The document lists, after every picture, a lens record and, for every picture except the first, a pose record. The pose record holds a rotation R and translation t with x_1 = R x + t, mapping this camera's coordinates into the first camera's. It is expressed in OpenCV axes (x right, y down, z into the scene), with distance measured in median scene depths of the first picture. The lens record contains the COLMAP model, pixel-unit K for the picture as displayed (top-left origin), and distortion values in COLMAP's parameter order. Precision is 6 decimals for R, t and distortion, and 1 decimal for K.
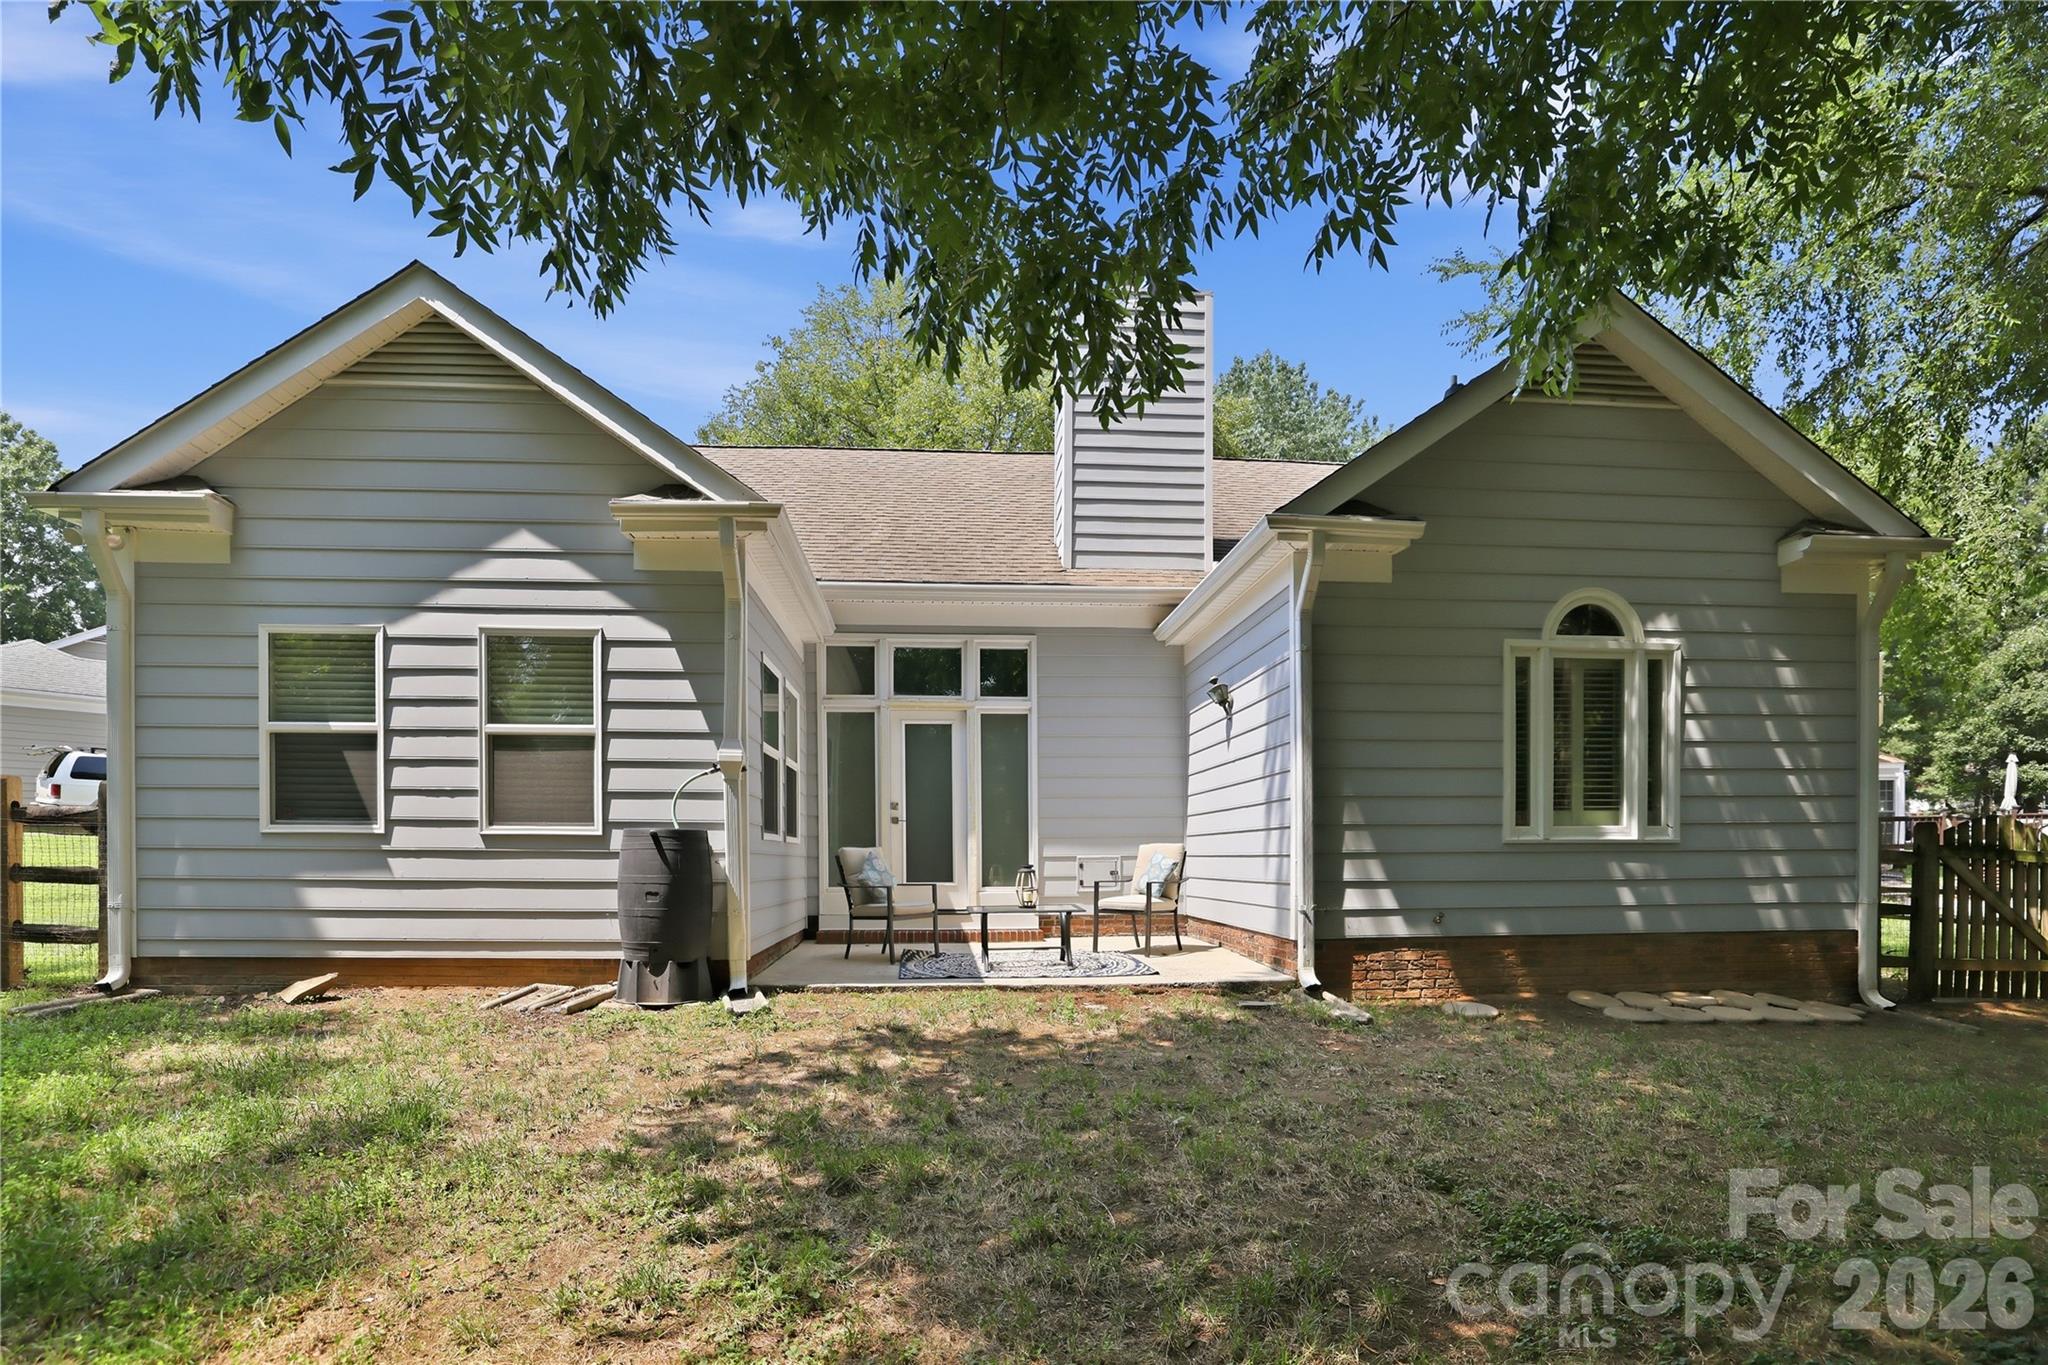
lens RADIAL K [[956.6, 0, 1007.9], [0, 956.6, 748.2], [0, 0, 1]] dist [-0.048844, 0.017951]
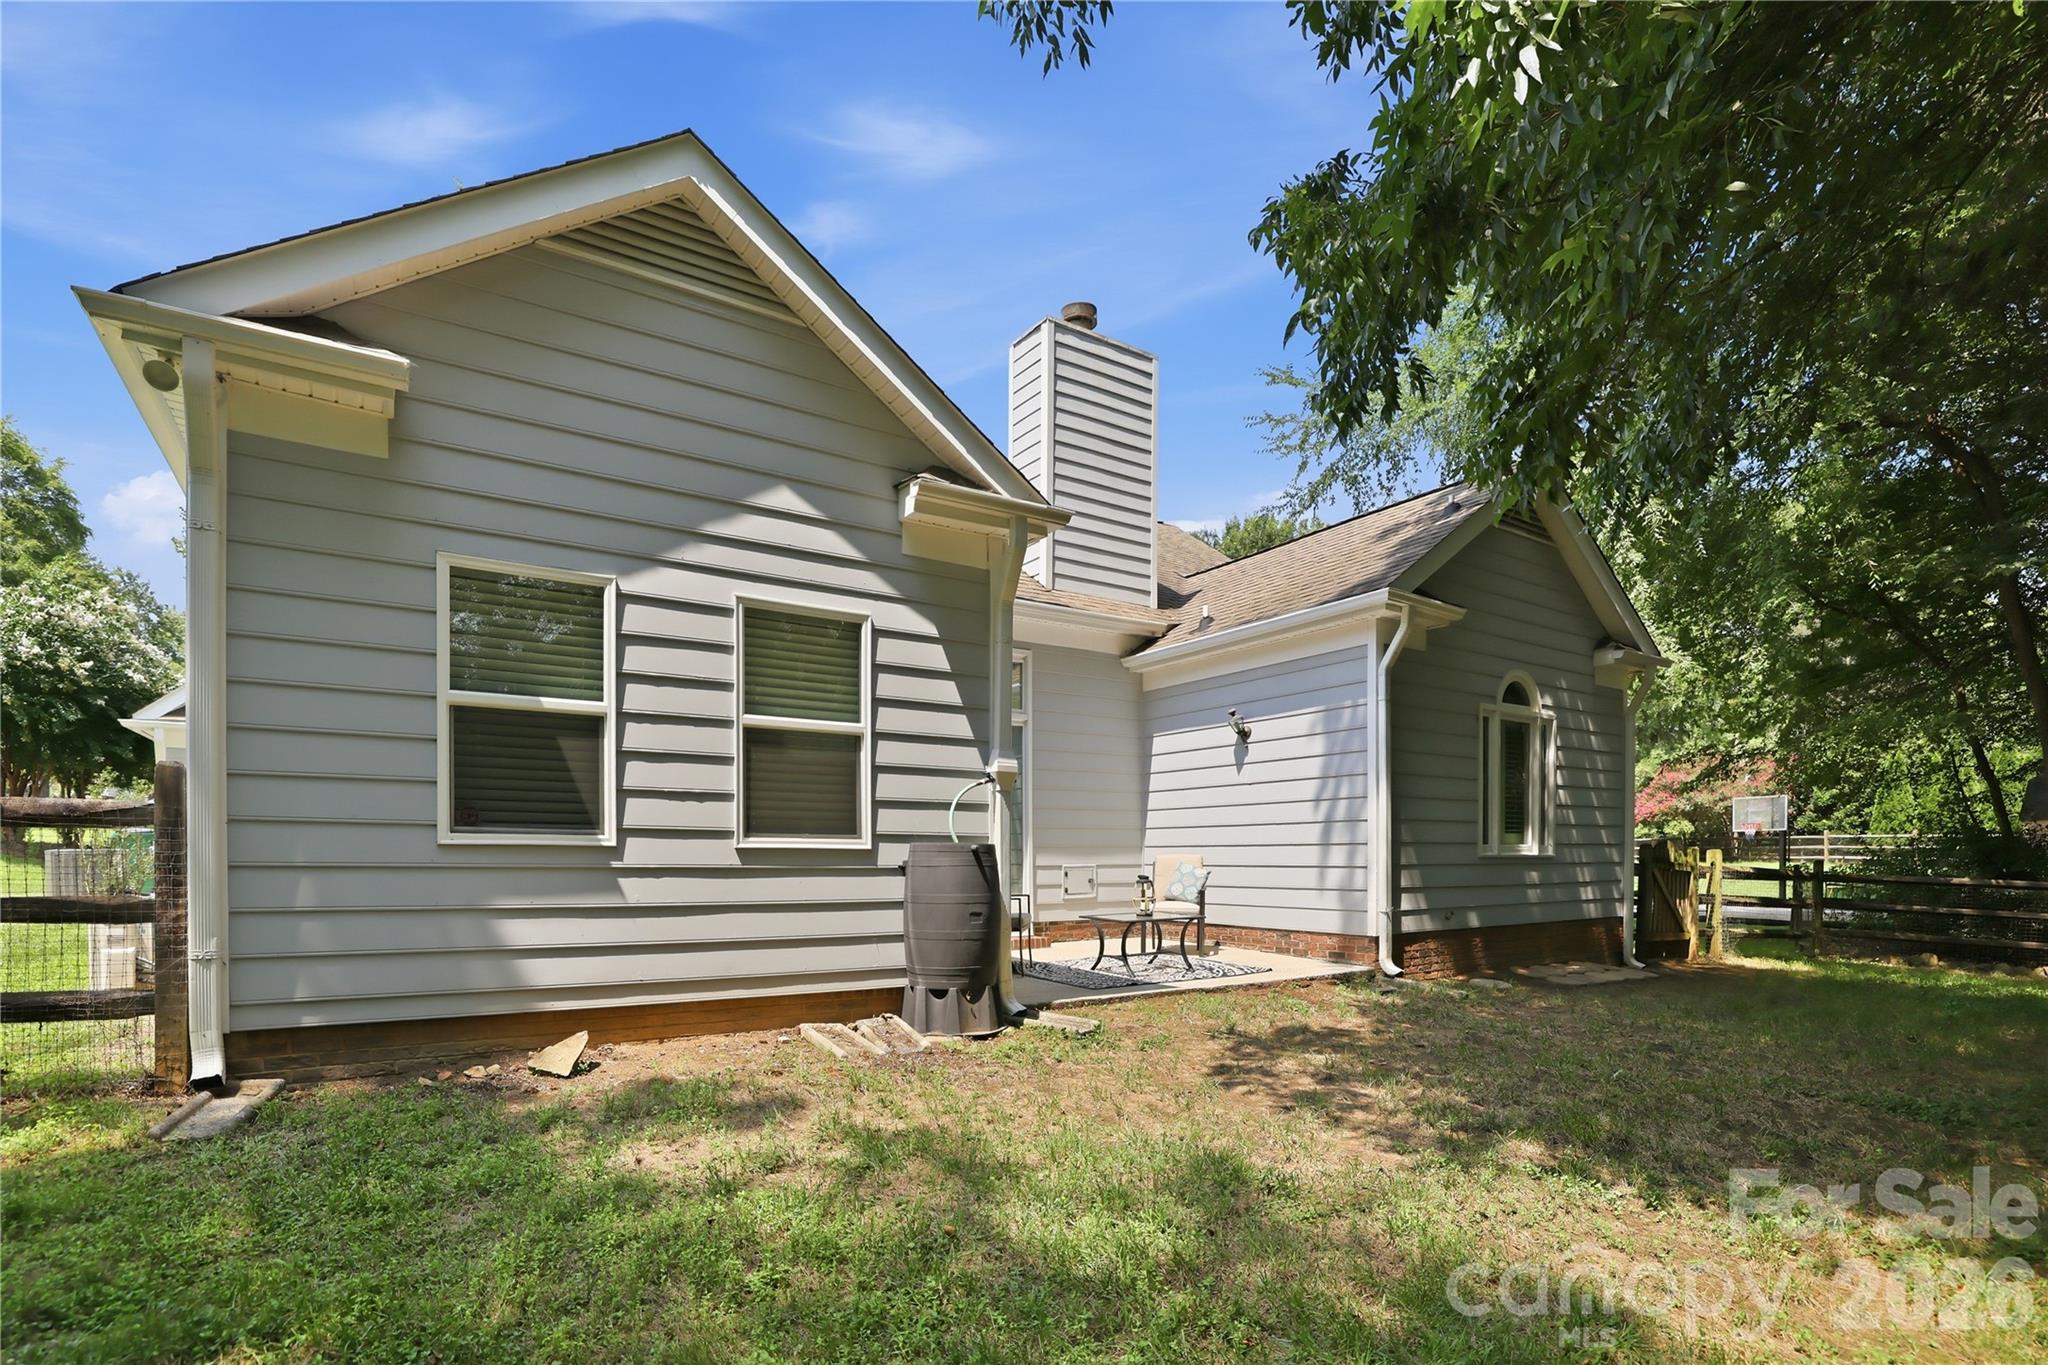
lens RADIAL K [[956.6, 0, 1007.9], [0, 956.6, 748.2], [0, 0, 1]] dist [-0.048844, 0.017951]
pose [[0.882295, 0.054936, 0.467481, -0.720635], [-0.055111, 0.998391, -0.013314, 0.002499], [-0.467460, -0.014016, 0.883903, 0.152179]]
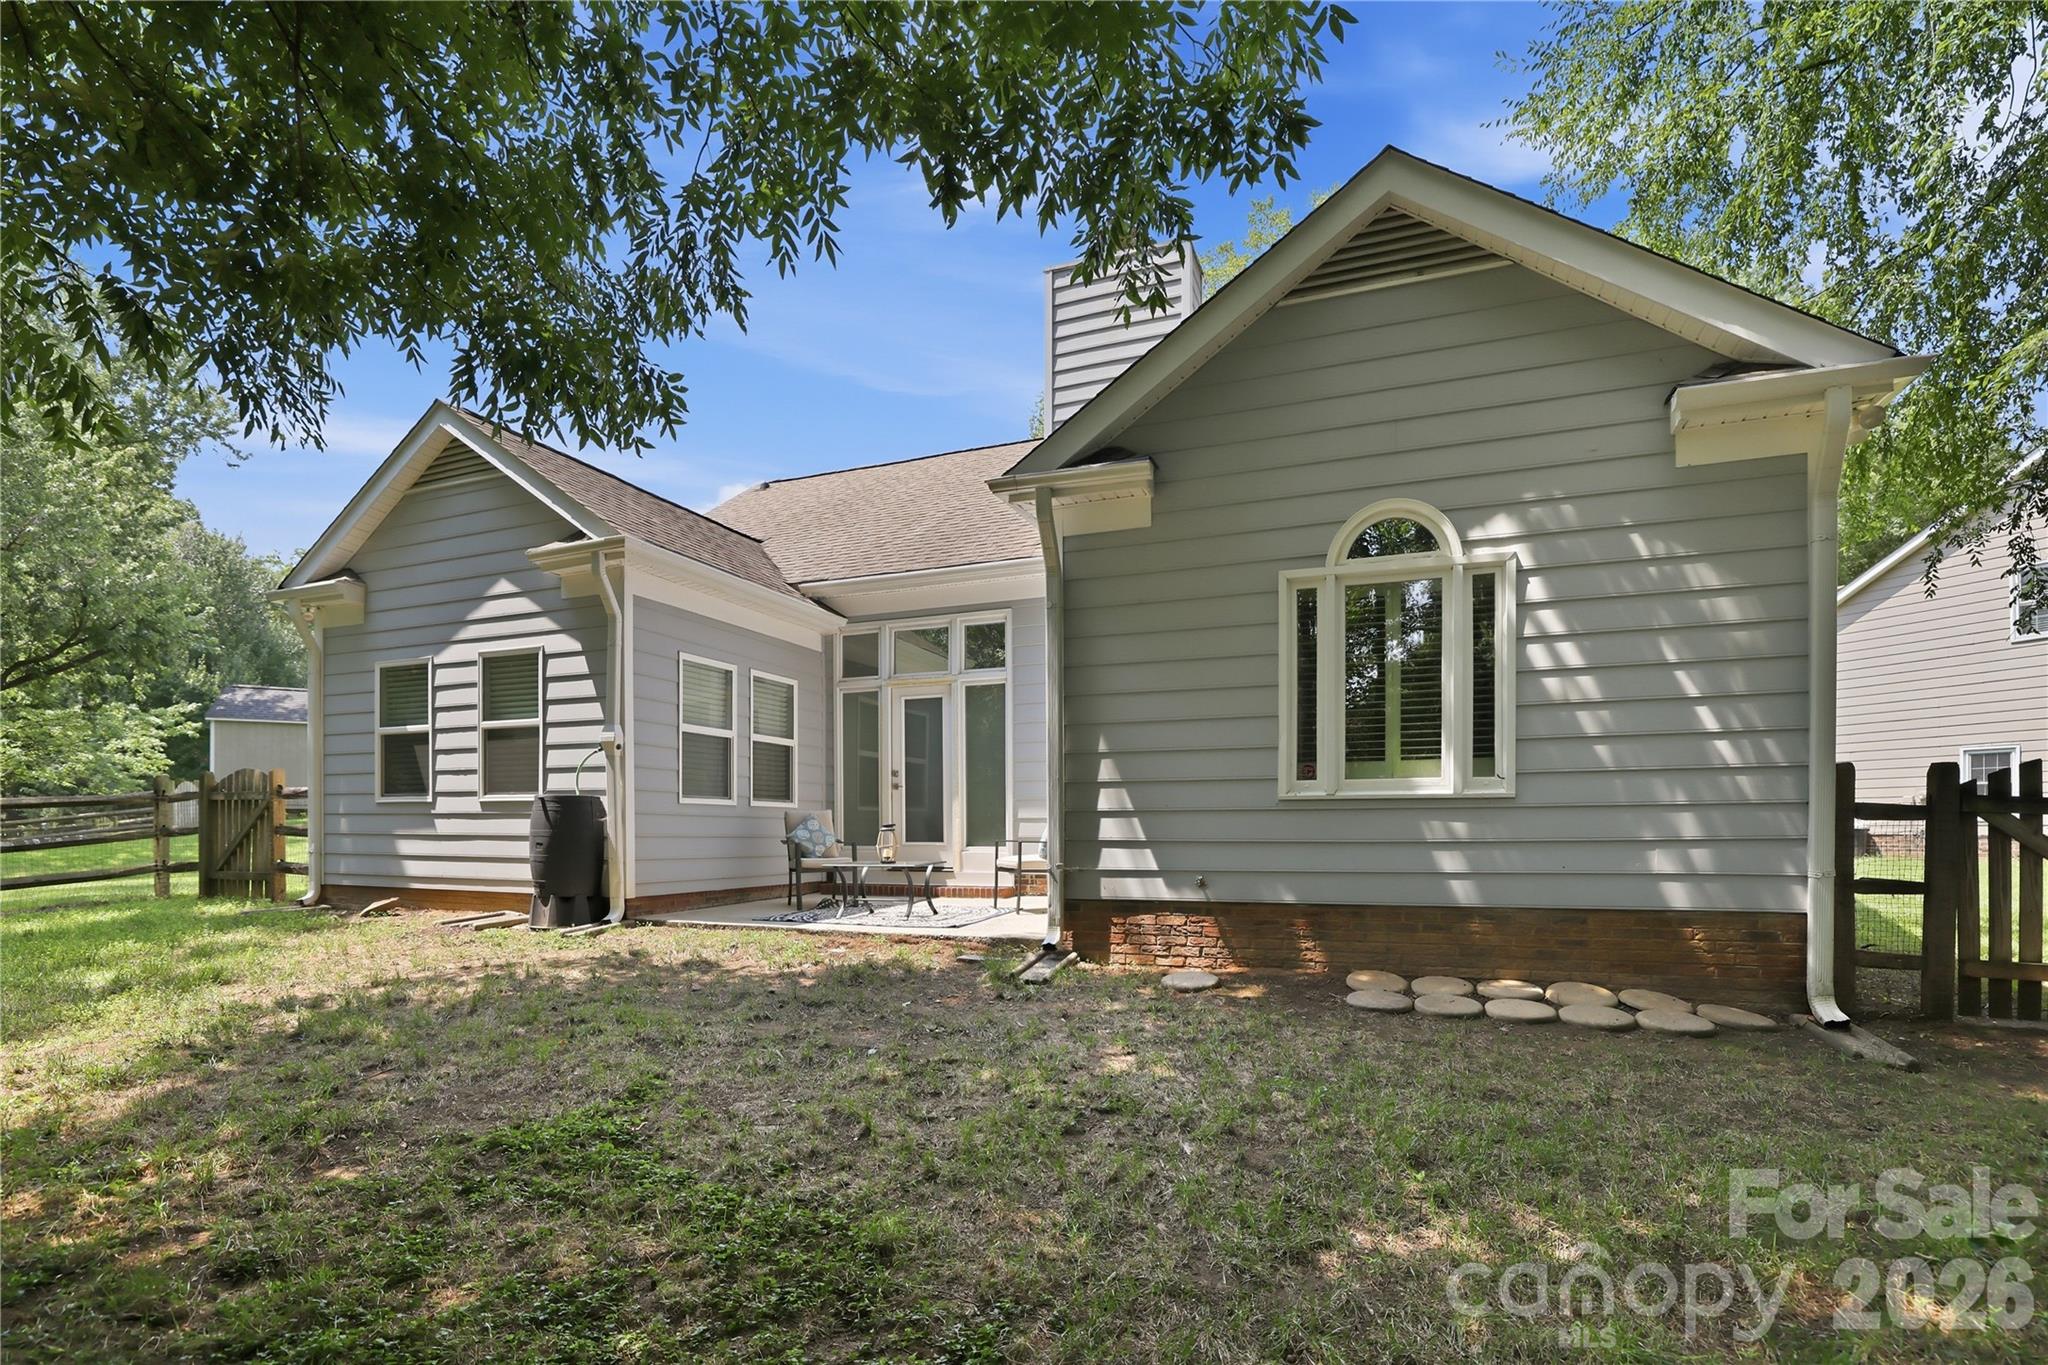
lens RADIAL K [[947.9, 0, 1028.8], [0, 947.9, 716.5], [0, 0, 1]] dist [-0.036881, 0.000344]
pose [[0.904099, -0.050054, -0.424380, 0.738275], [0.049442, 0.998699, -0.012463, 0.022655], [0.424452, -0.009714, 0.905398, 0.096526]]
